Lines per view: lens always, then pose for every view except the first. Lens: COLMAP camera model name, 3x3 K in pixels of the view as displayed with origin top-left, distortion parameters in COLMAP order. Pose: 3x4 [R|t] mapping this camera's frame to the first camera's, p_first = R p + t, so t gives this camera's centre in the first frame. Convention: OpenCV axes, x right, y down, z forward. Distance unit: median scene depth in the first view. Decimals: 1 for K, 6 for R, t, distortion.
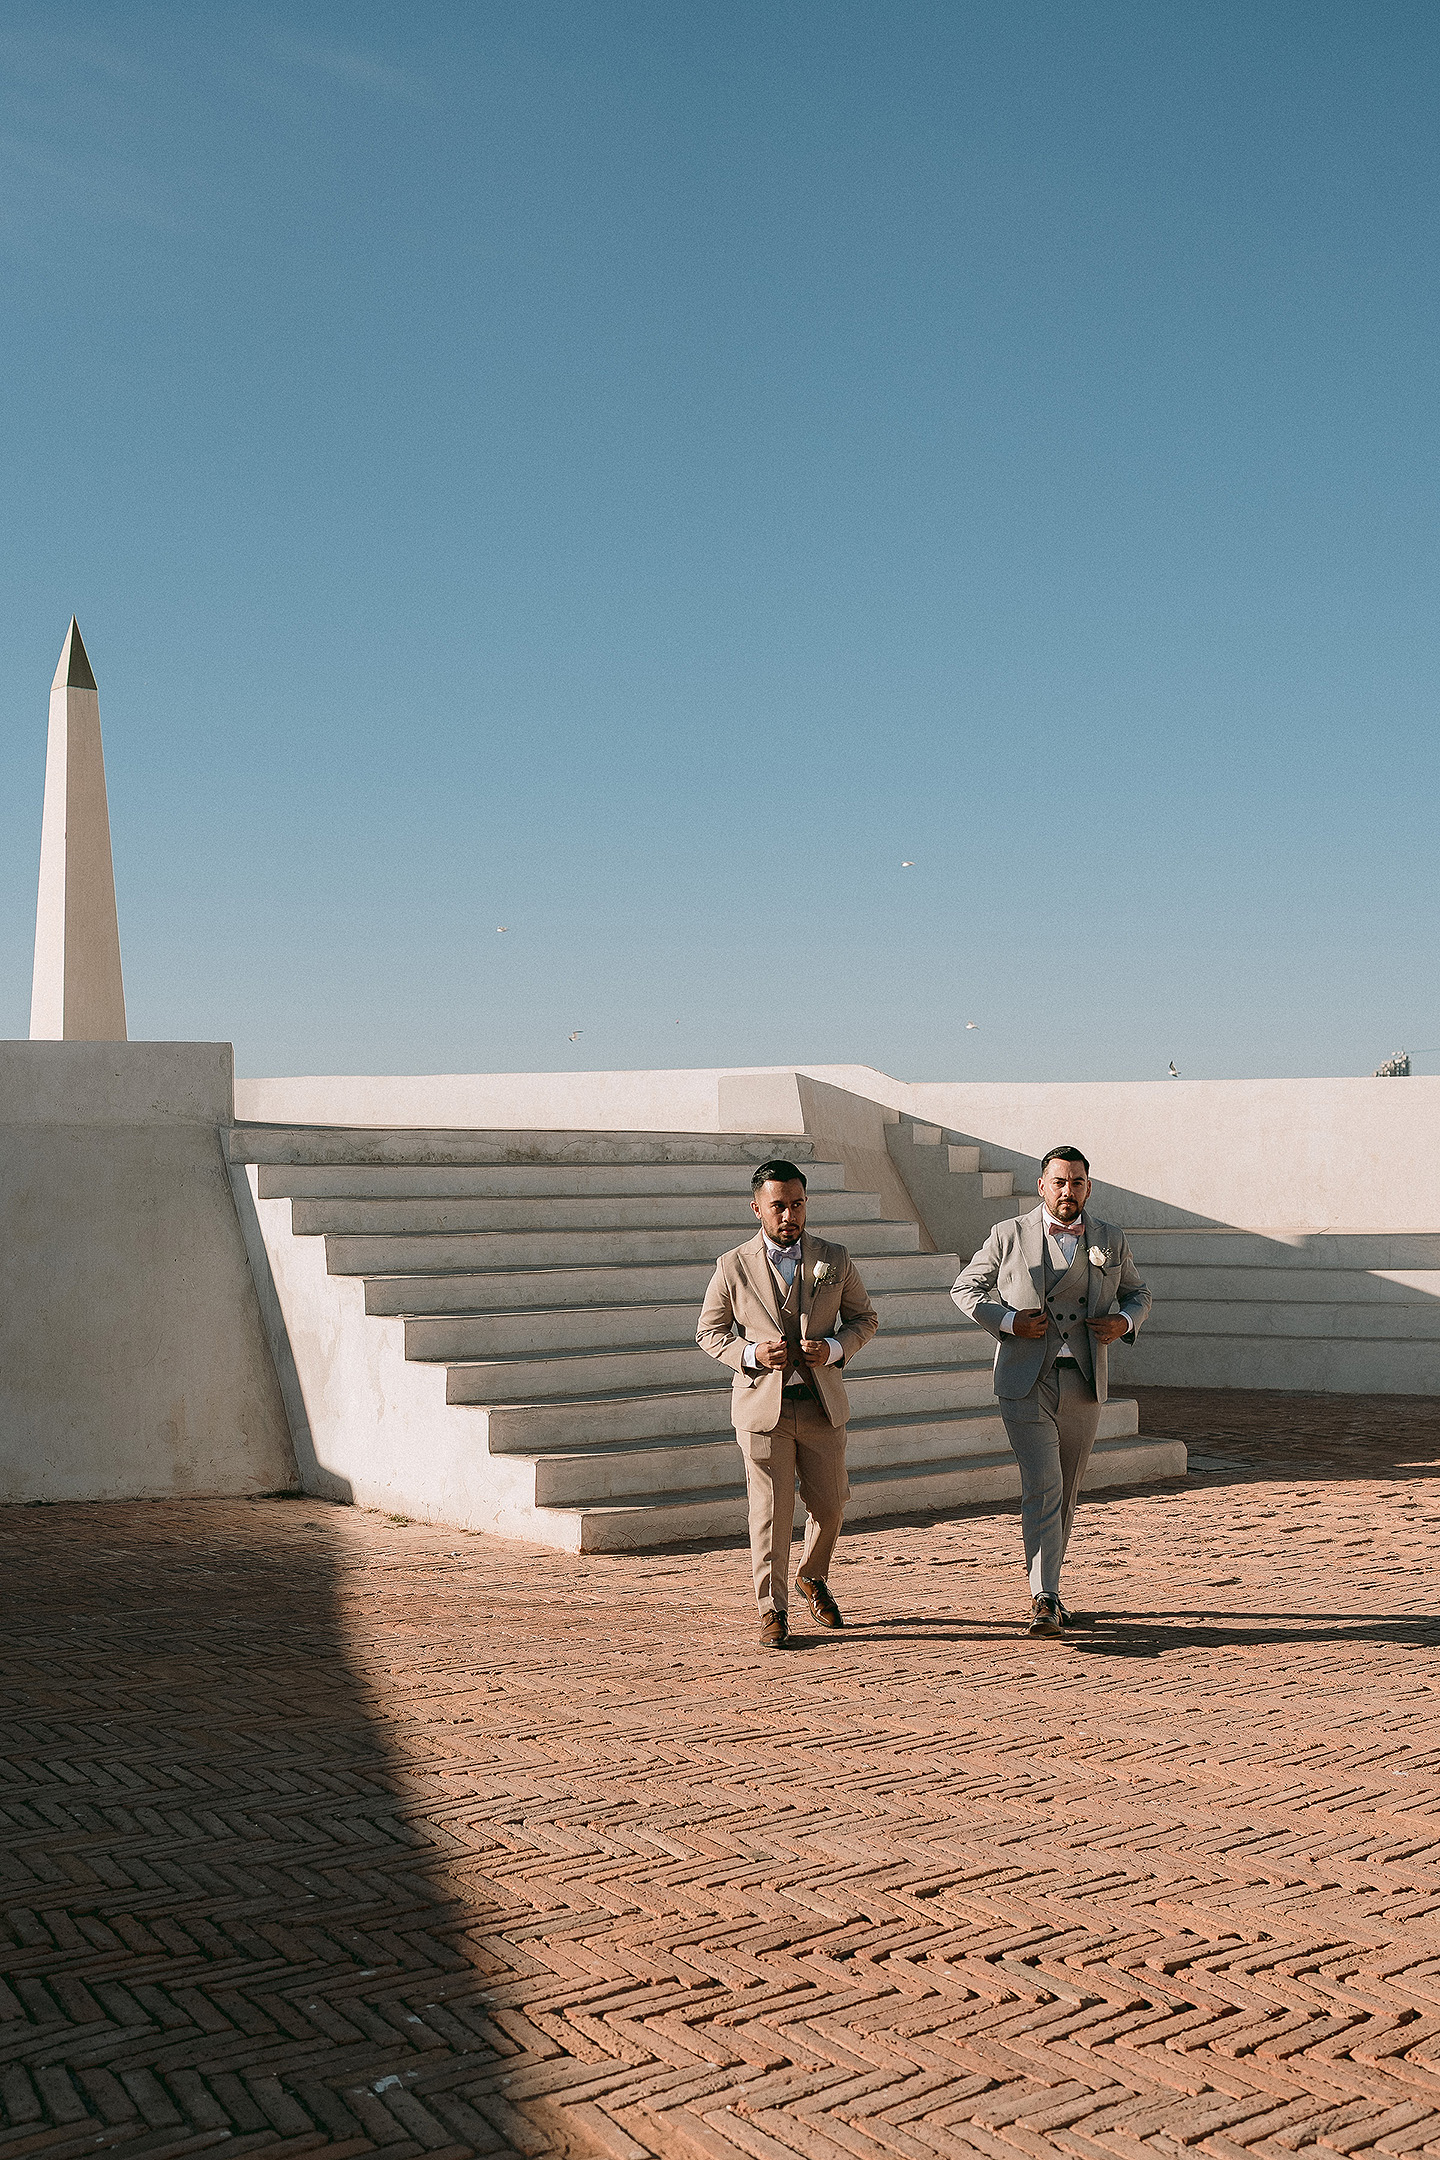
lens RADIAL K [[2268.5, 0, 720.1], [0, 2268.5, 1274.3], [0, 0, 1]] dist [0.016151, 0.008440]
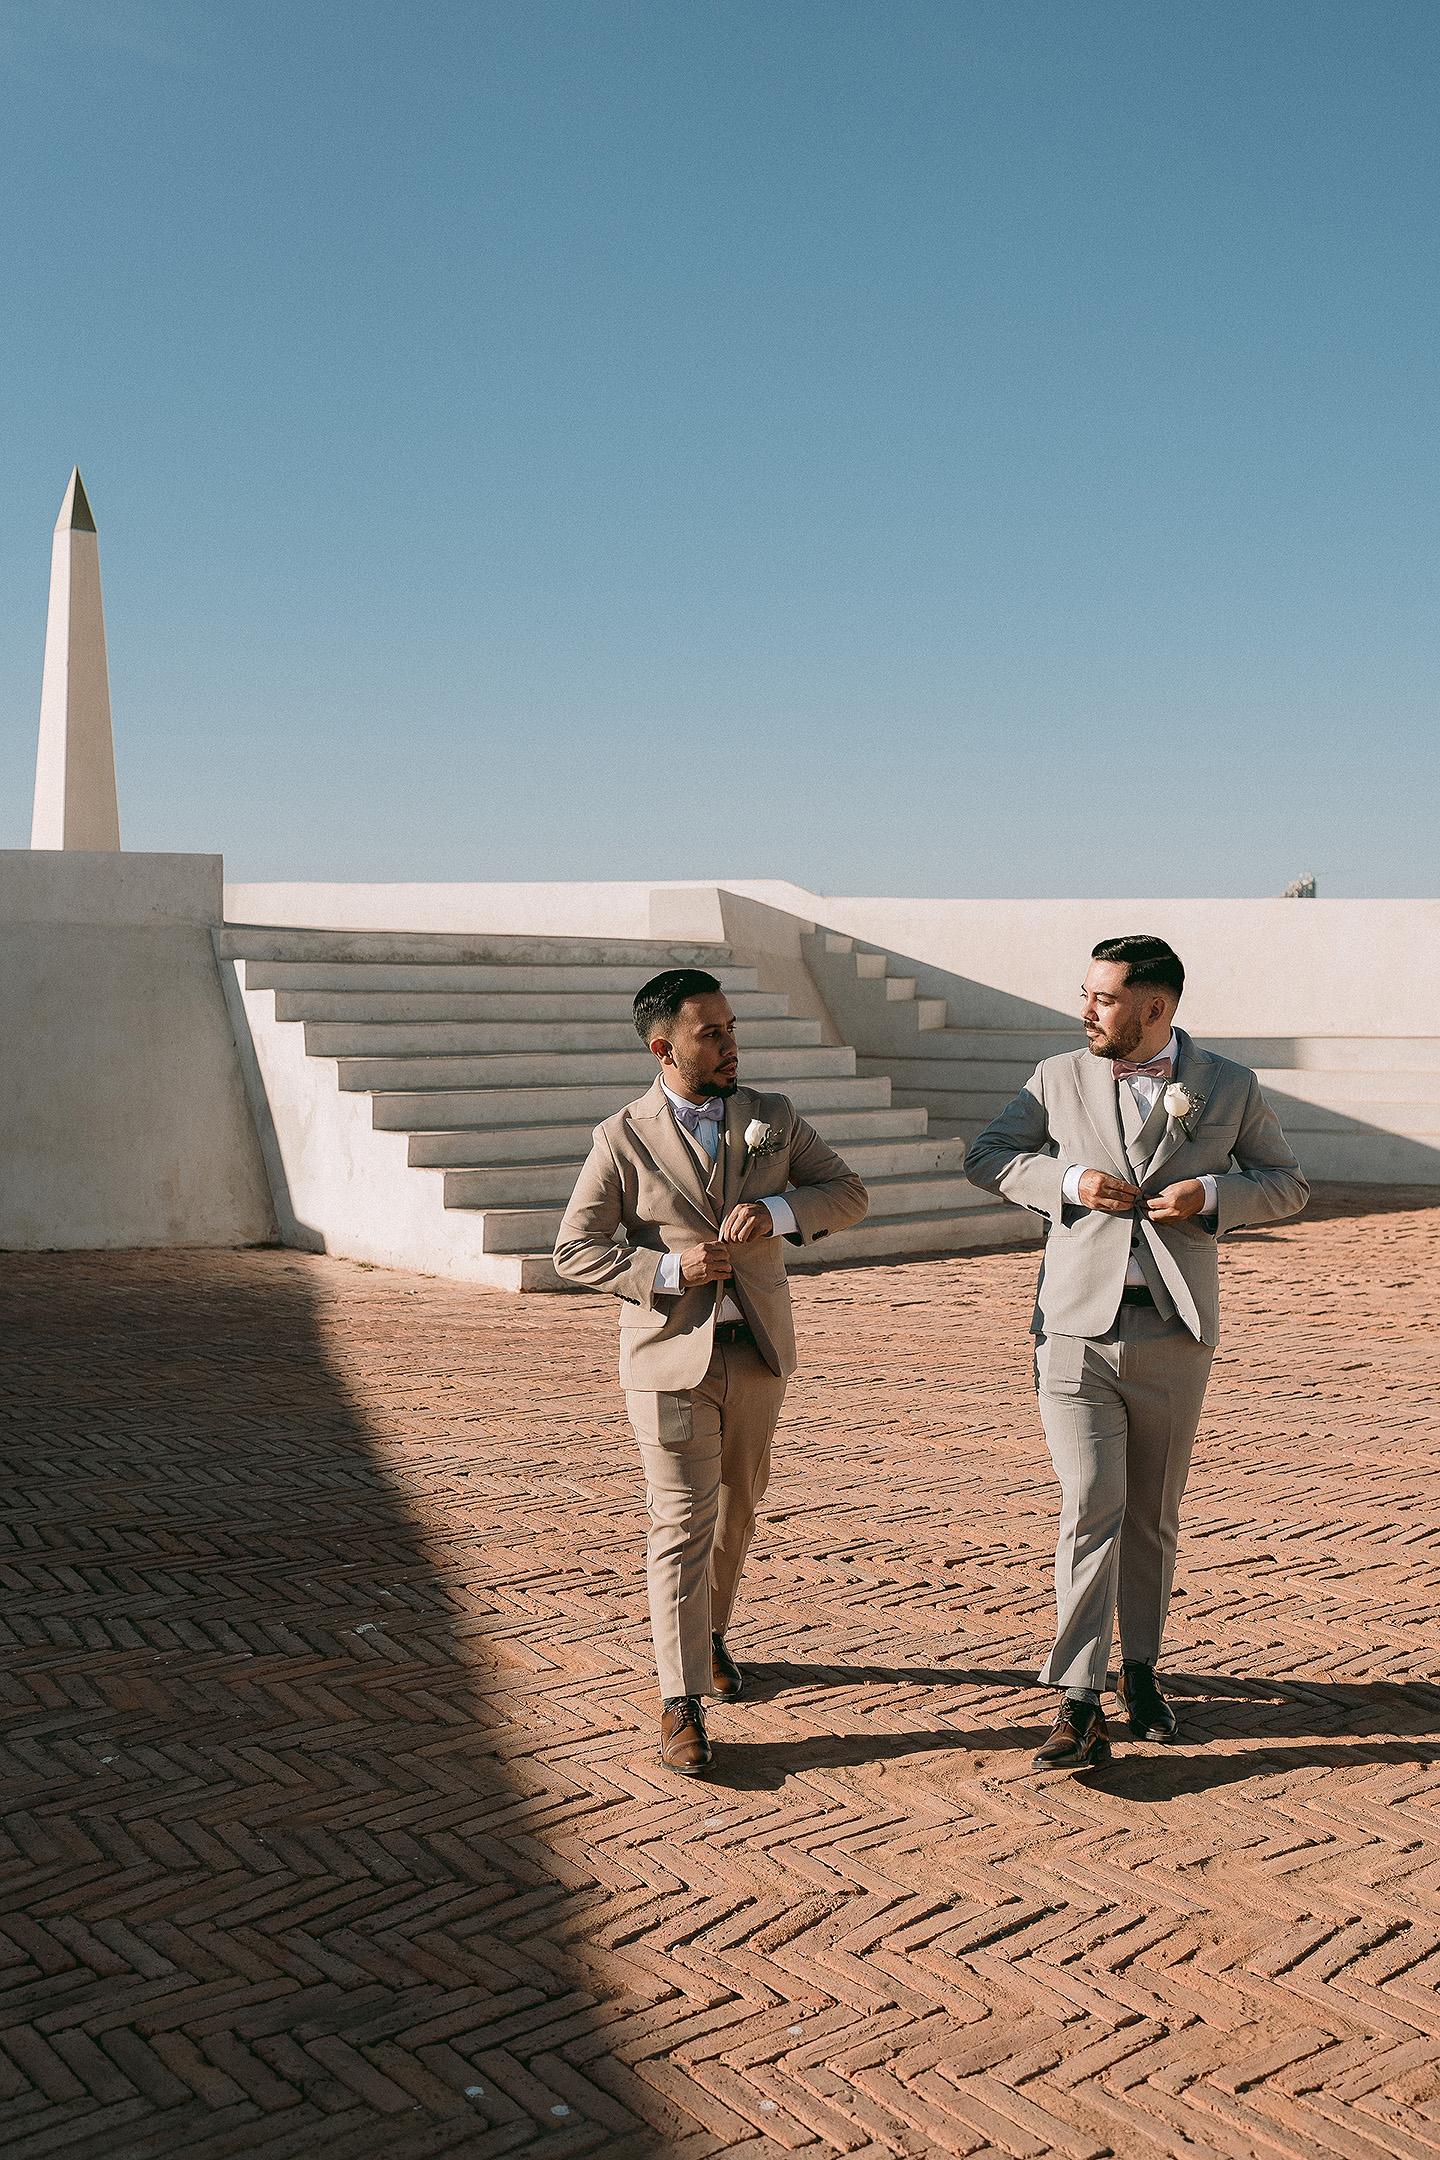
lens RADIAL K [[2159.6, 0, 769.9], [0, 2159.6, 1081.8], [0, 0, 1]] dist [0.005116, 0.003508]
pose [[0.998762, 0.012323, 0.048191, 0.017576], [-0.012460, 0.999919, 0.002550, 0.011751], [-0.048156, -0.003147, 0.998835, -0.180529]]
